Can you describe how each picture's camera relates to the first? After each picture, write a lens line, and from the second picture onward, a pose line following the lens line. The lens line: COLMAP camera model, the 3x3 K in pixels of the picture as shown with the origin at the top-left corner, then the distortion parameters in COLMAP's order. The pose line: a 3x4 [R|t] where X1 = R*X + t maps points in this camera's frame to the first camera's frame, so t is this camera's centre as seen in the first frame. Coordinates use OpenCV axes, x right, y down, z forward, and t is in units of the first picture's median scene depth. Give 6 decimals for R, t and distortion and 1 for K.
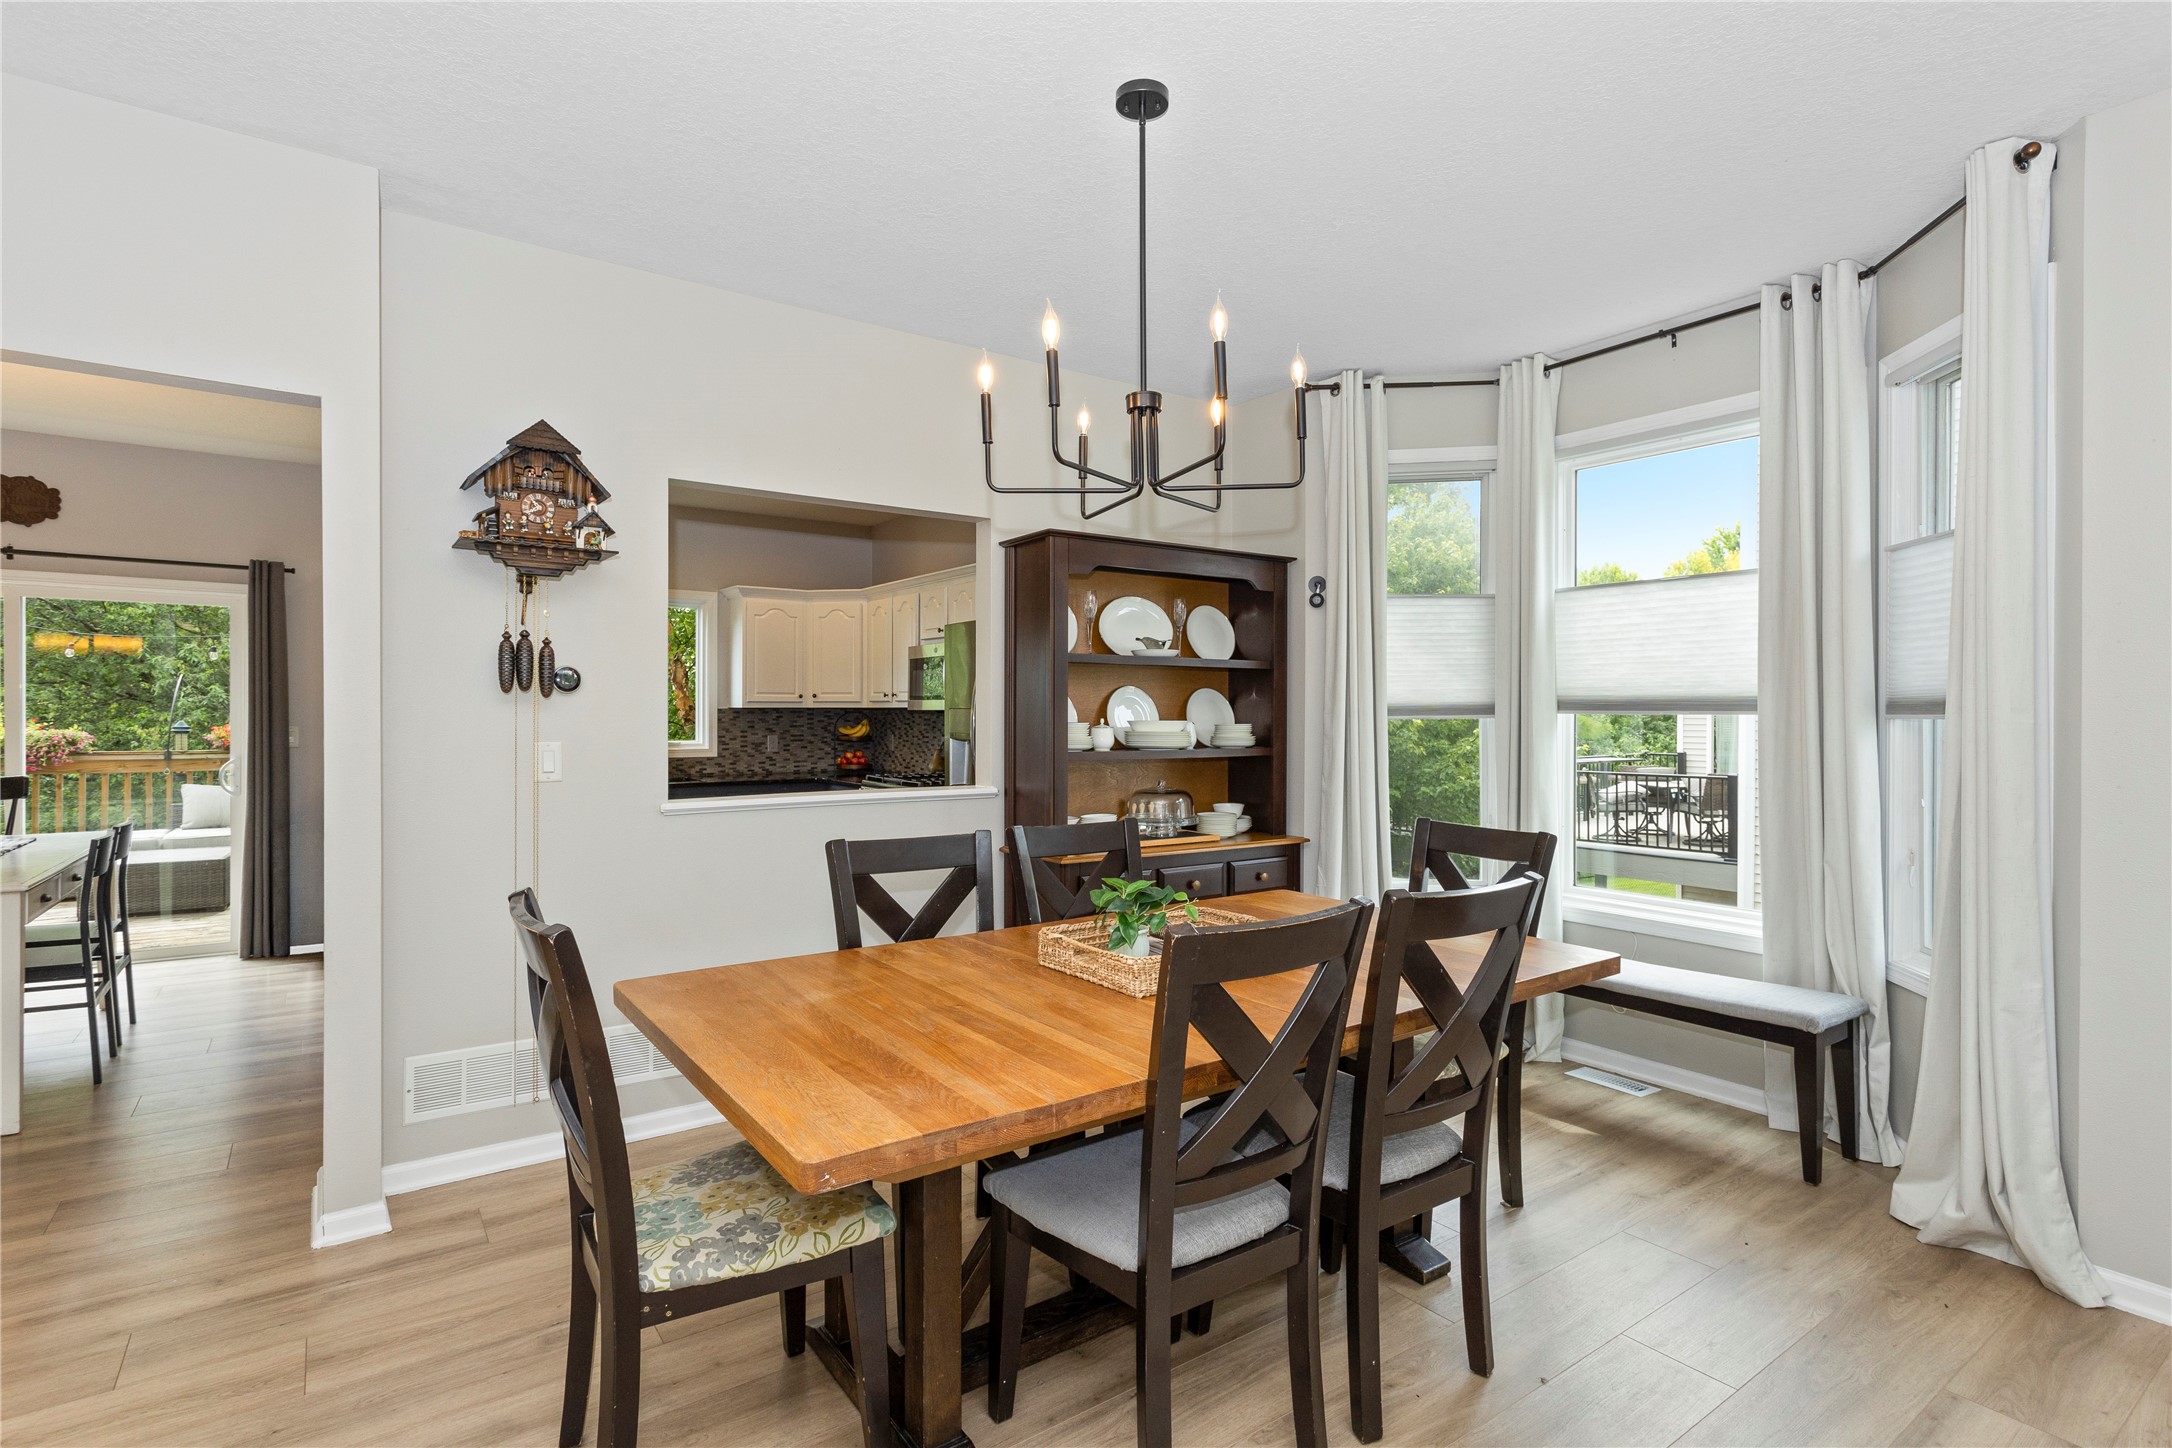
lens RADIAL K [[1053.1, 0, 1079.0], [0, 1053.1, 716.4], [0, 0, 1]] dist [0.006406, -0.000233]
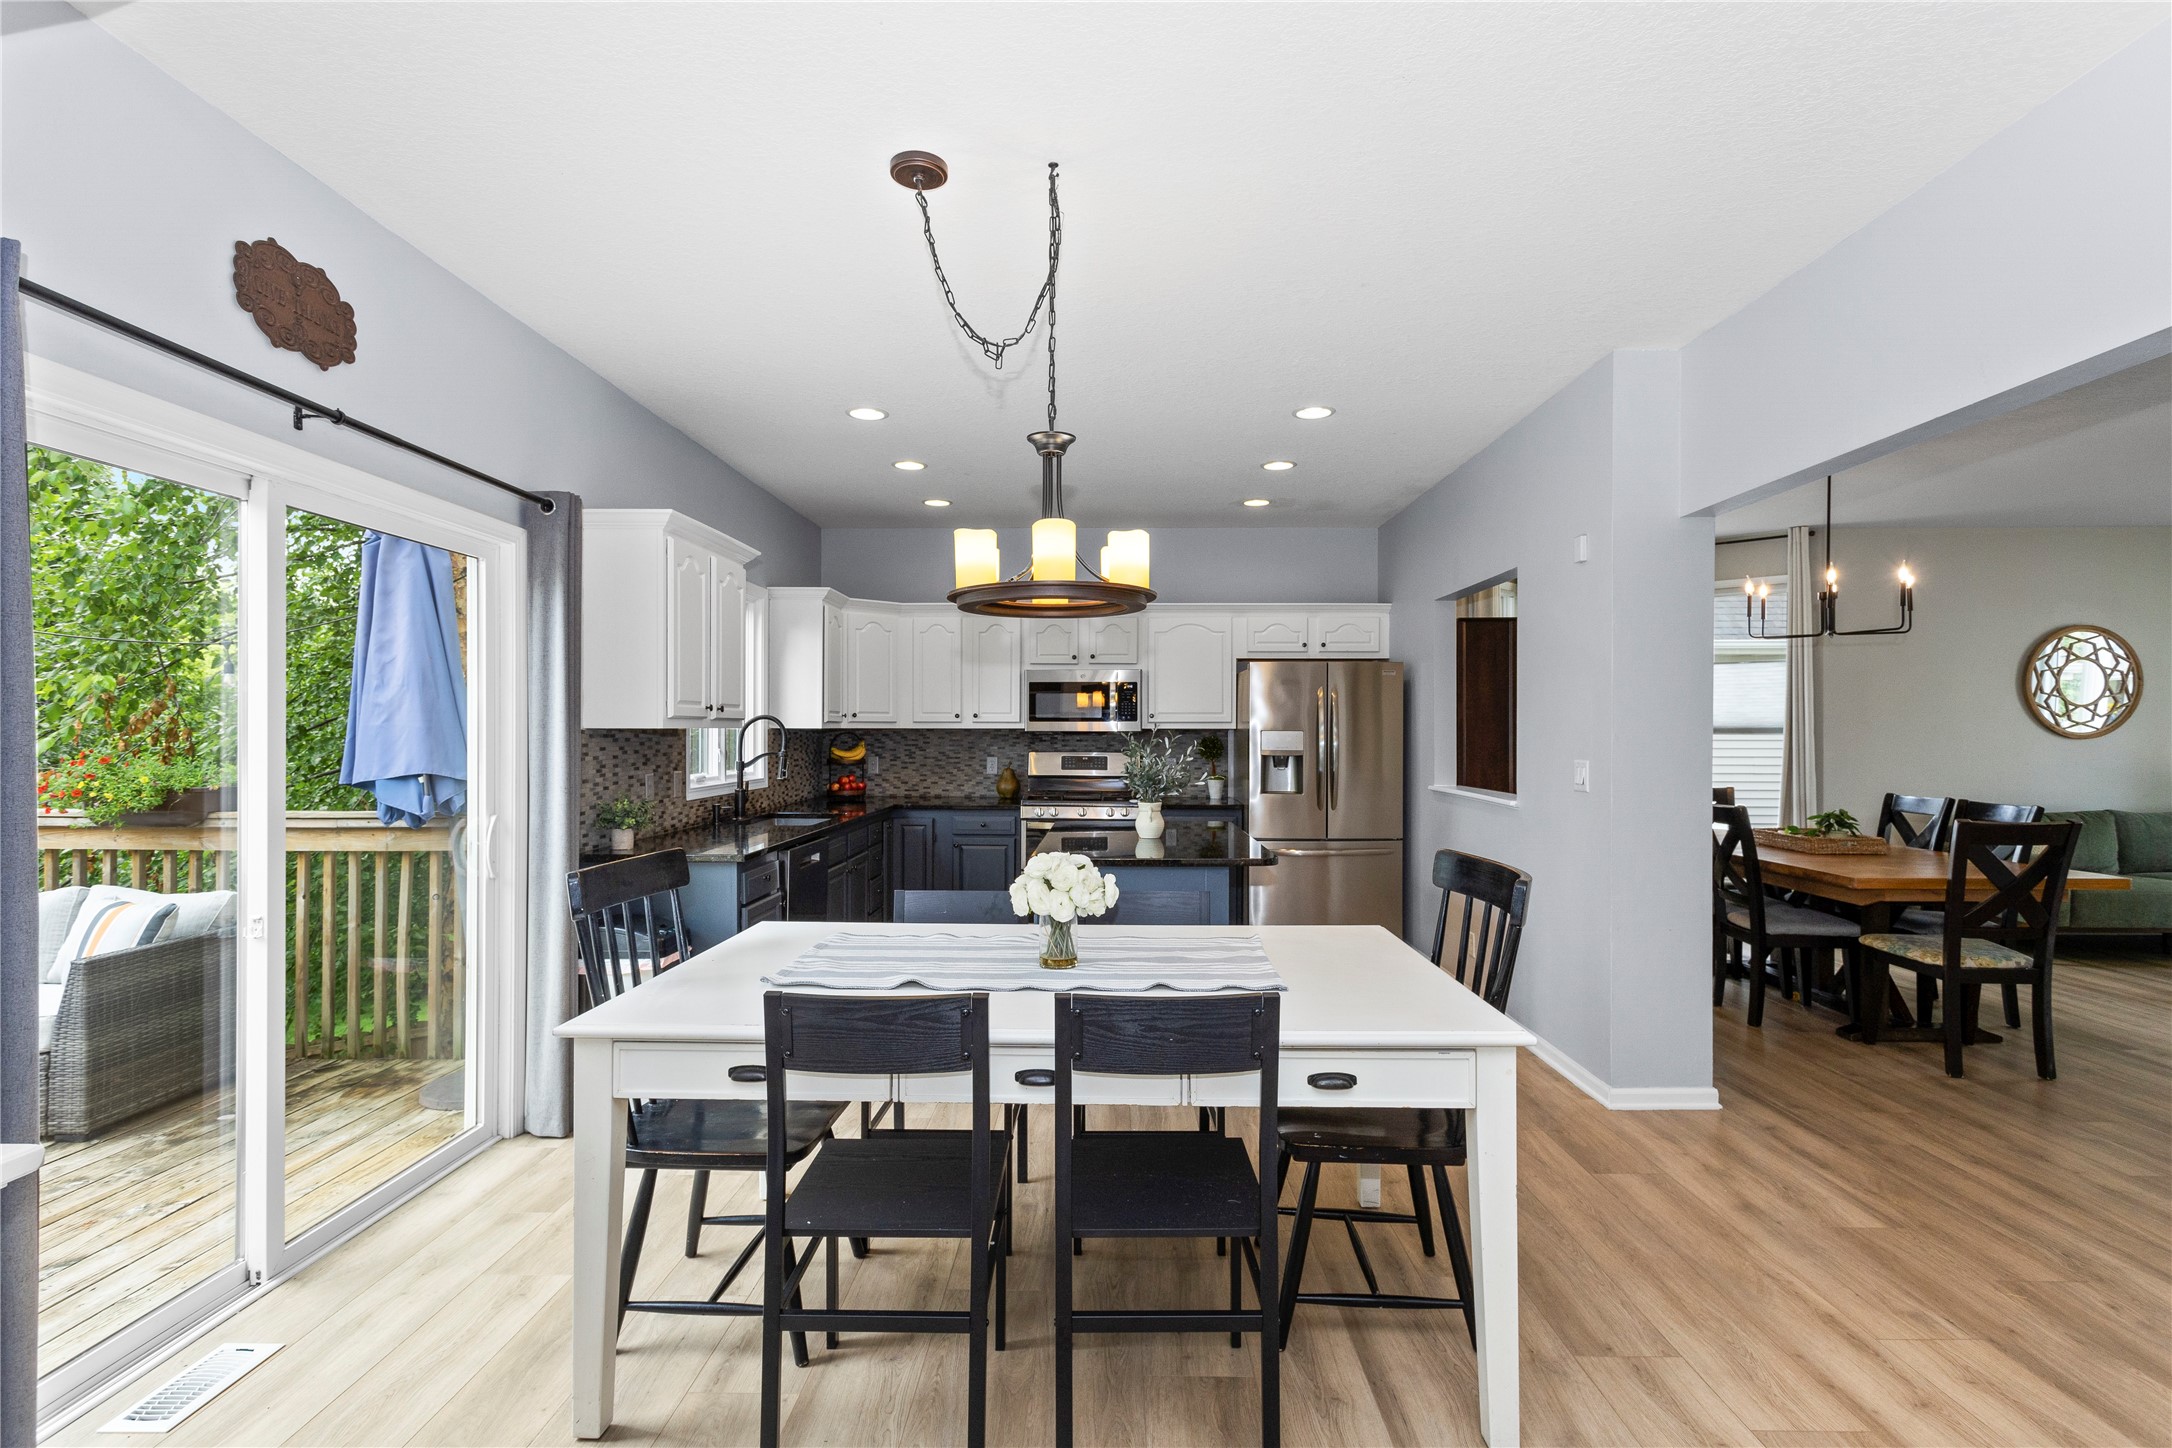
lens RADIAL K [[1053.1, 0, 1096.6], [0, 1053.1, 730.7], [0, 0, 1]] dist [0.006406, -0.000233]
pose [[0.594448, -0.001608, 0.804133, -1.547498], [0.002896, 0.999996, -0.000141, -0.009437], [-0.804129, 0.002412, 0.594450, 0.537842]]
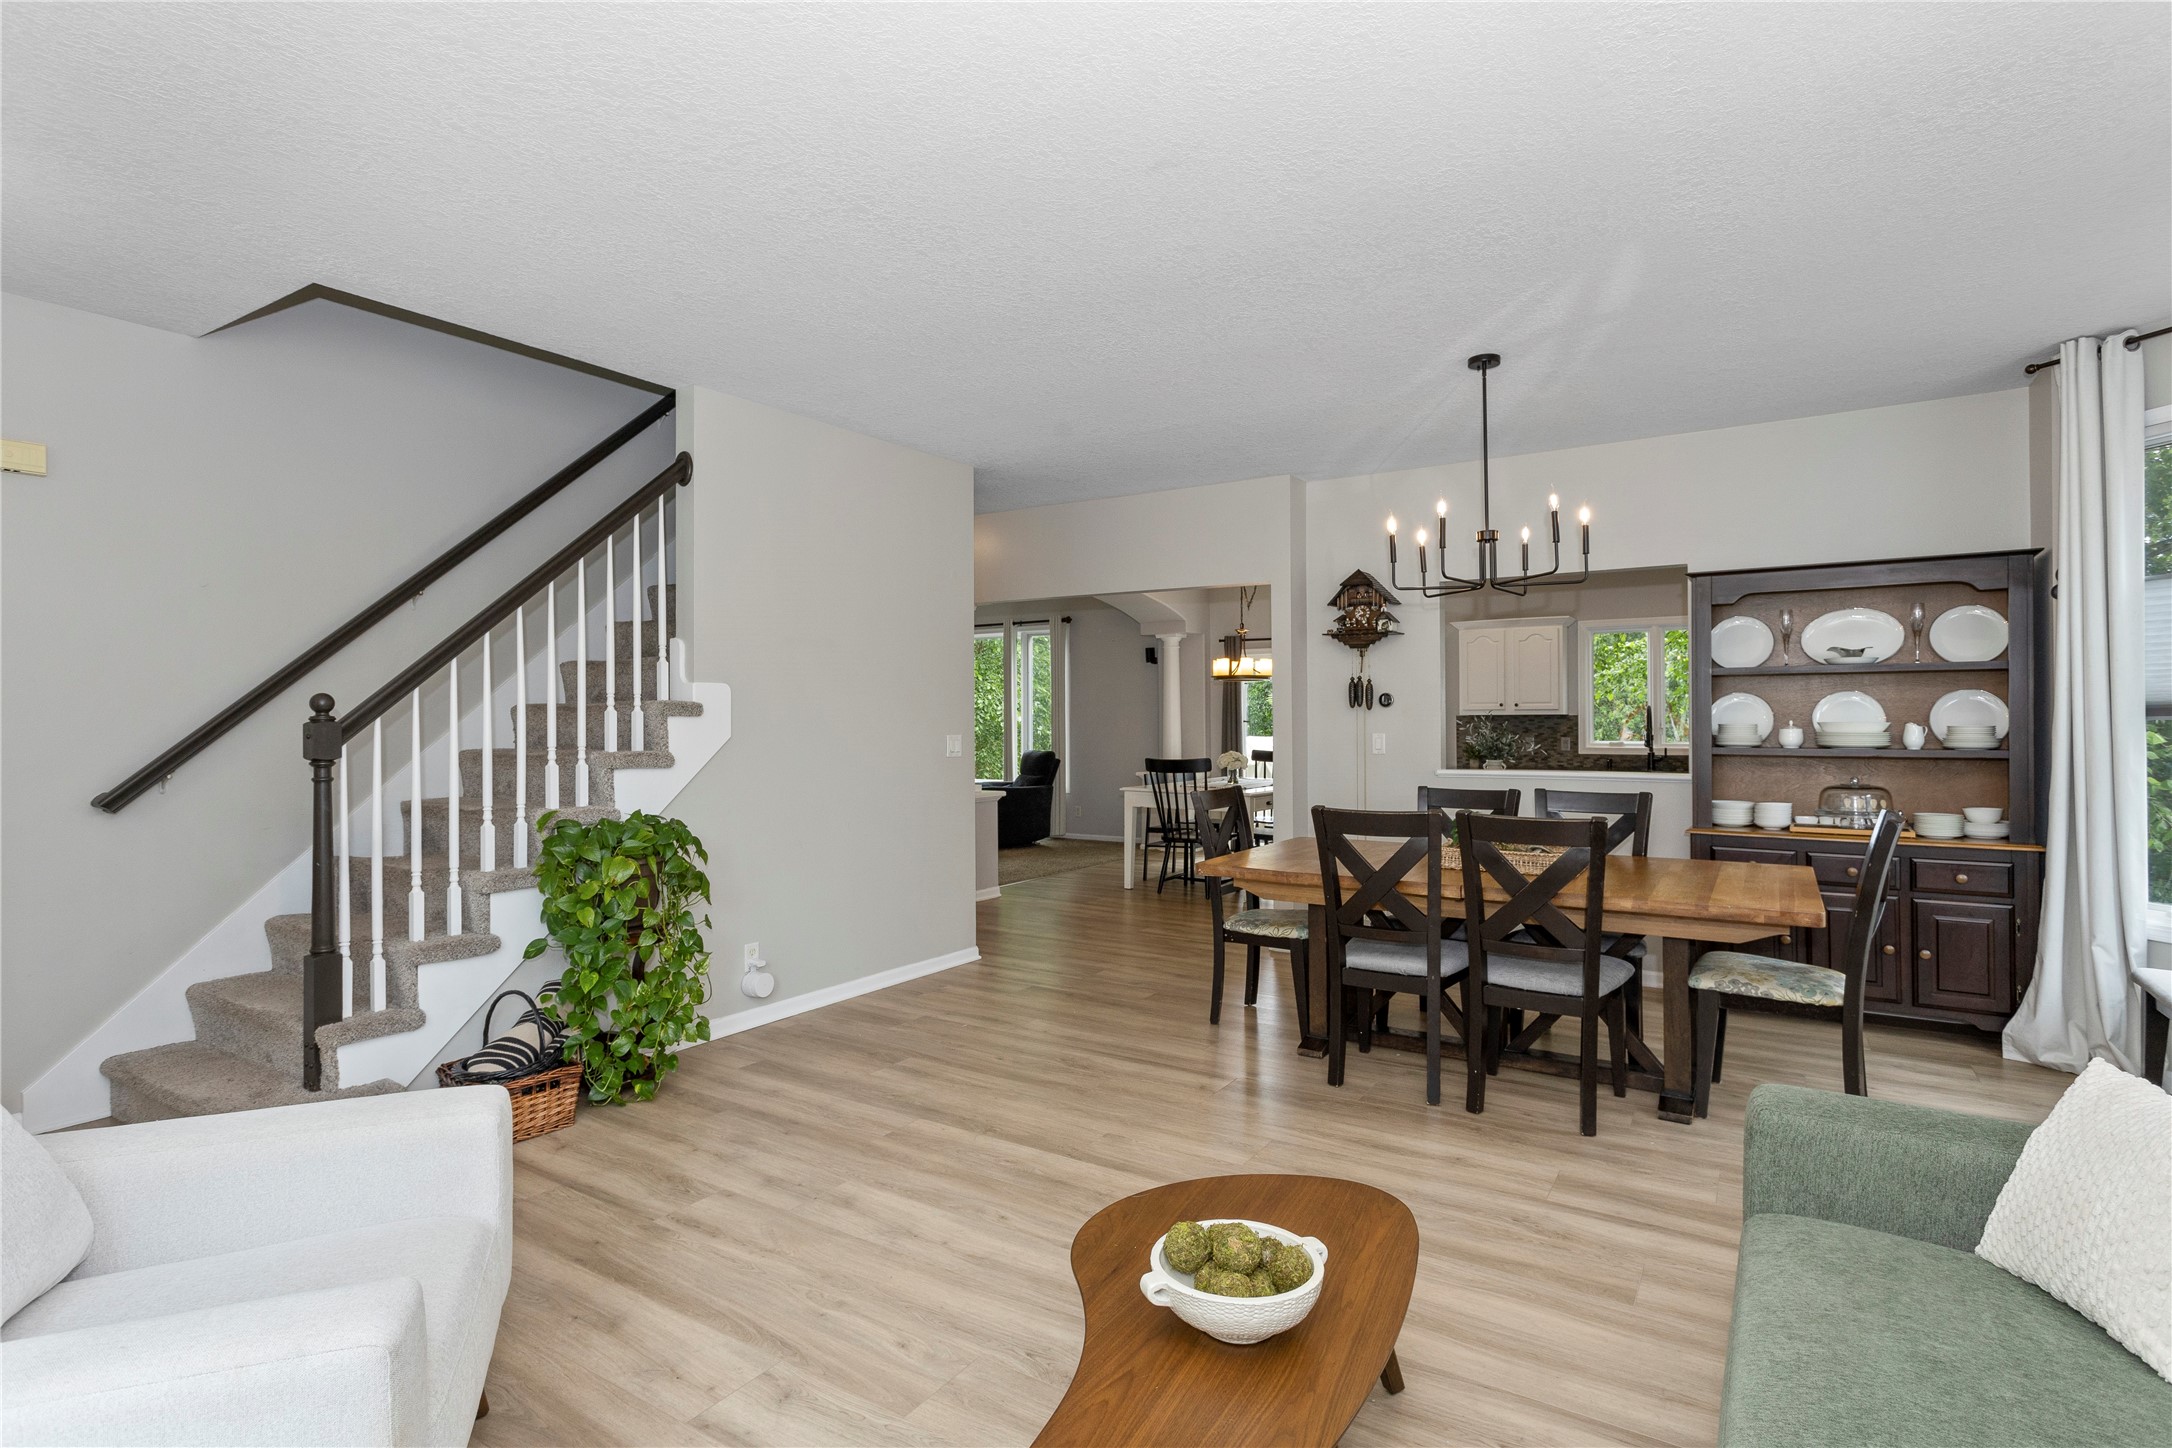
lens RADIAL K [[1053.1, 0, 1092.5], [0, 1053.1, 711.8], [0, 0, 1]] dist [0.006406, -0.000233]
pose [[0.371350, -0.011129, -0.928426, 0.830483], [0.000513, 0.999930, -0.011781, 0.006223], [0.928493, 0.003899, 0.371330, -0.139437]]
